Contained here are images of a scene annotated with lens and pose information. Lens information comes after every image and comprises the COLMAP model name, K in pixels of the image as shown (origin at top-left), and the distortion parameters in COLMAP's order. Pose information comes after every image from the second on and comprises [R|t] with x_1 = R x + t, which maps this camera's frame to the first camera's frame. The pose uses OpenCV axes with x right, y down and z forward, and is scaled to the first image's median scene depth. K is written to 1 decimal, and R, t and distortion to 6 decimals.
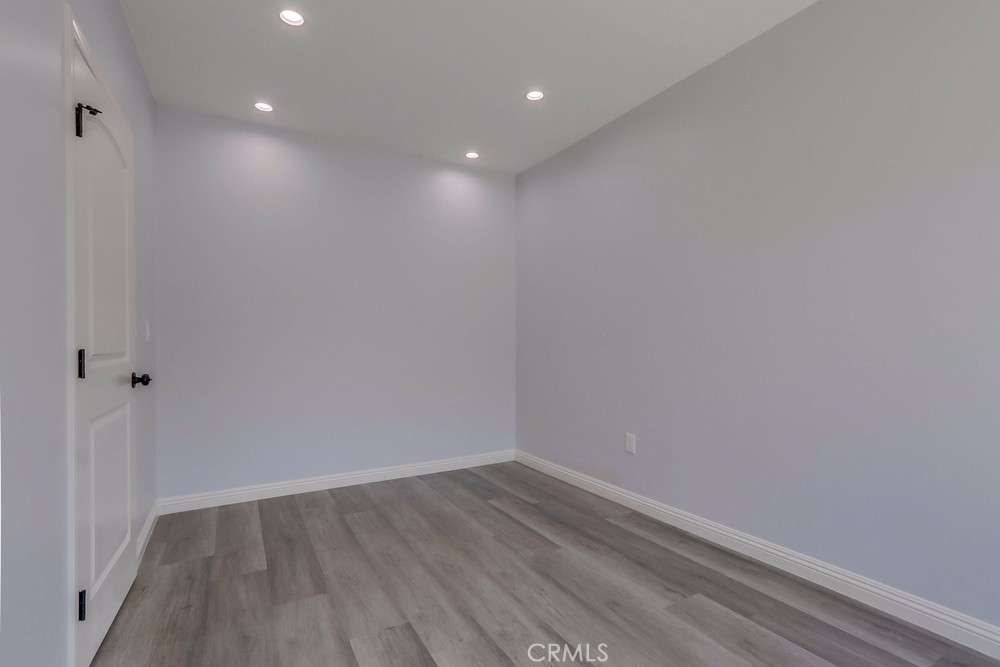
lens RADIAL K [[444.7, 0, 502.0], [0, 444.7, 323.8], [0, 0, 1]] dist [-0.000362, 0.000209]
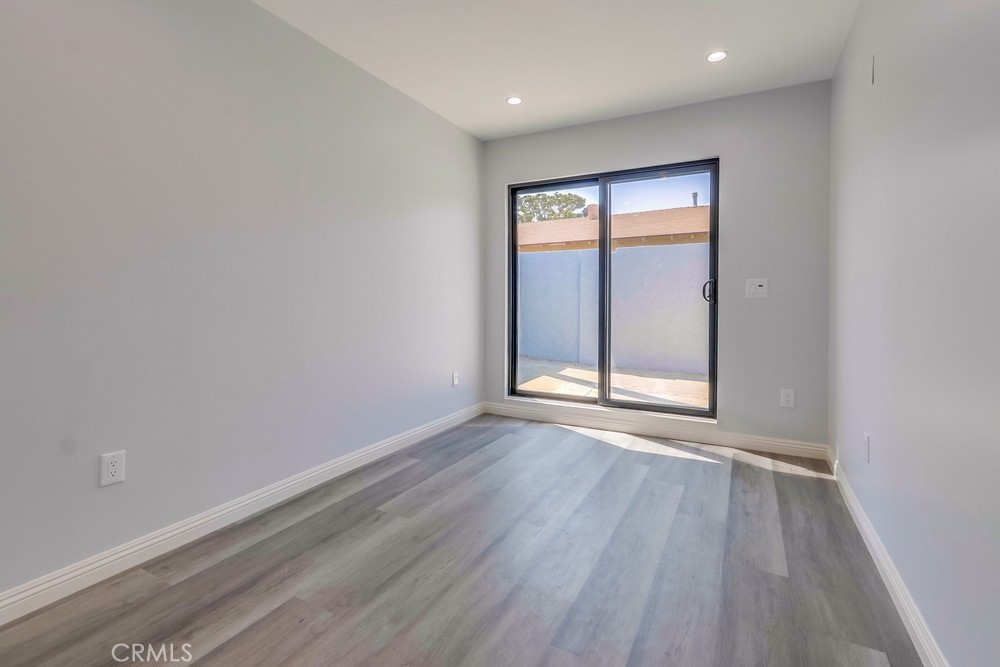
lens RADIAL K [[444.7, 0, 502.0], [0, 444.7, 323.8], [0, 0, 1]] dist [-0.000362, 0.000209]
pose [[-0.500711, -0.038007, 0.864779, -0.660583], [-0.025587, 0.999249, 0.029102, 0.064299], [-0.865236, -0.007556, -0.501308, 1.182919]]
